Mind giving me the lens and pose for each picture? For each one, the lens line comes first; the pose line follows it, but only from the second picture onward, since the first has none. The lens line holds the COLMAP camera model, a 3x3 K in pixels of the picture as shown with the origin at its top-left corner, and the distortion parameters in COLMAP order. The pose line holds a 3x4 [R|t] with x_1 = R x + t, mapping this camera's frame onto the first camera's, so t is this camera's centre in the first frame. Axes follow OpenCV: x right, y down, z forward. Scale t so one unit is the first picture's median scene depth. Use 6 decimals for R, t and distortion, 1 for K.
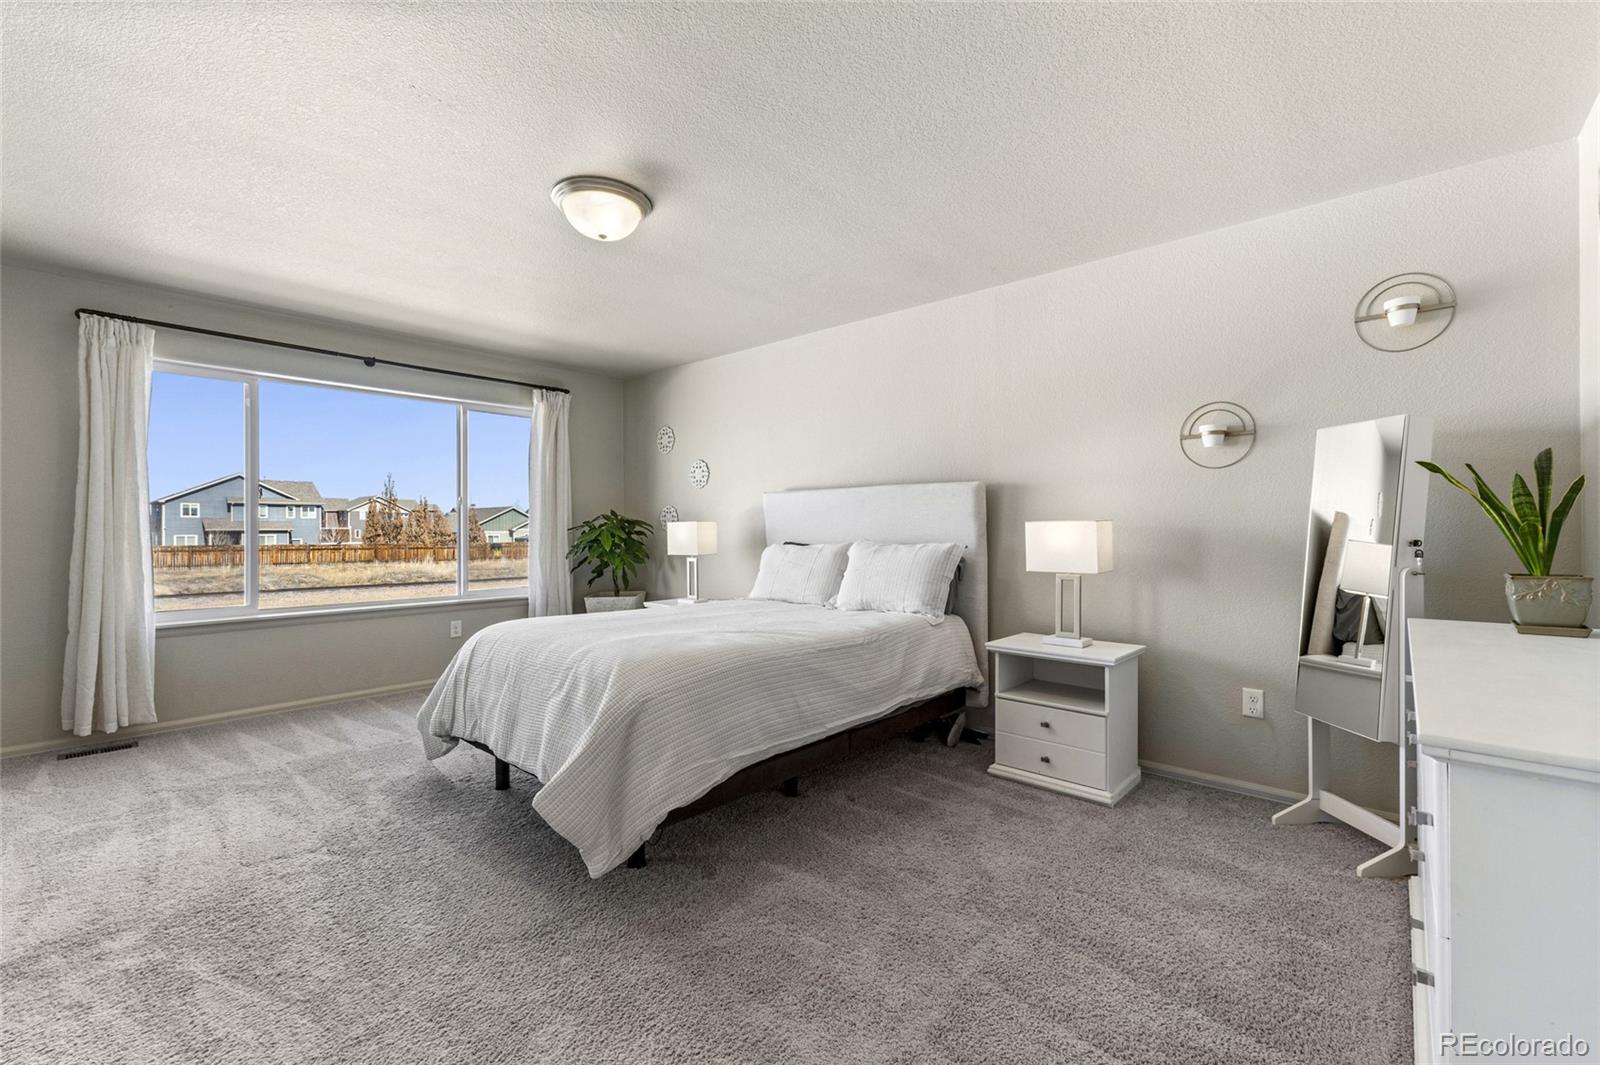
lens RADIAL K [[675.4, 0, 811.3], [0, 675.4, 529.6], [0, 0, 1]] dist [0.002298, 0.000165]
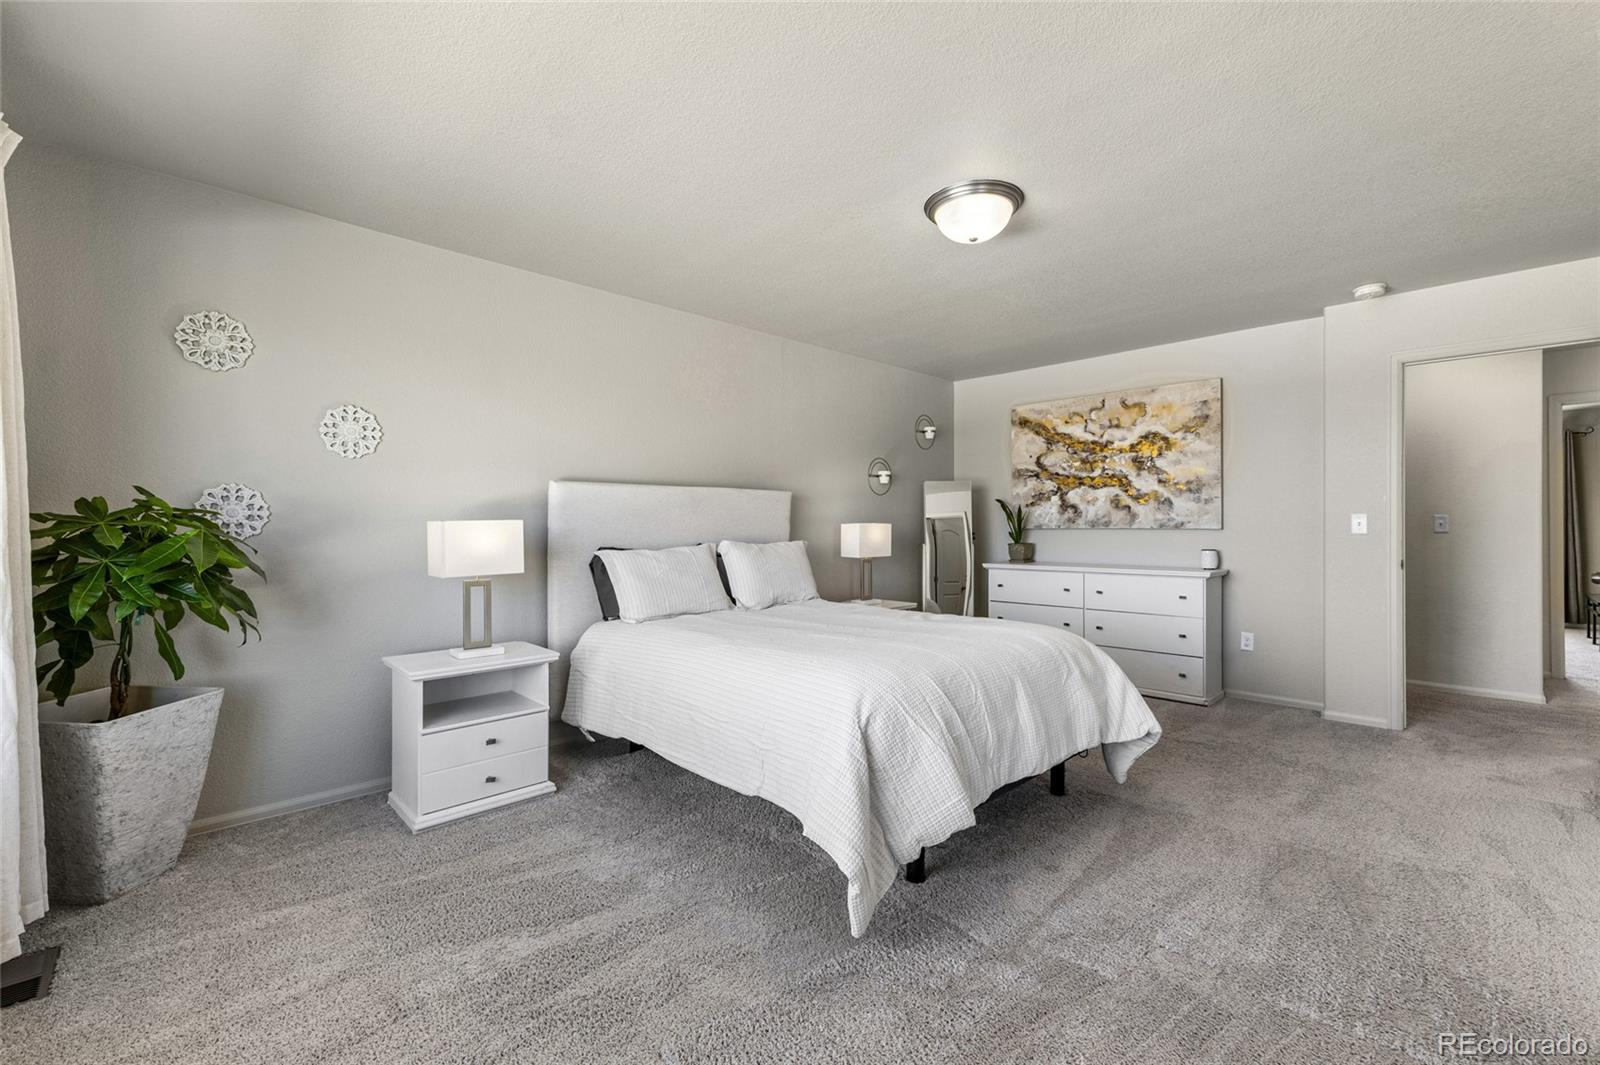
lens RADIAL K [[675.4, 0, 811.3], [0, 675.4, 529.6], [0, 0, 1]] dist [0.002298, 0.000165]
pose [[0.071871, 0.000319, 0.997414, -0.723191], [0.009499, 0.999954, -0.001004, 0.000071], [-0.997369, 0.009546, 0.071865, 0.633925]]
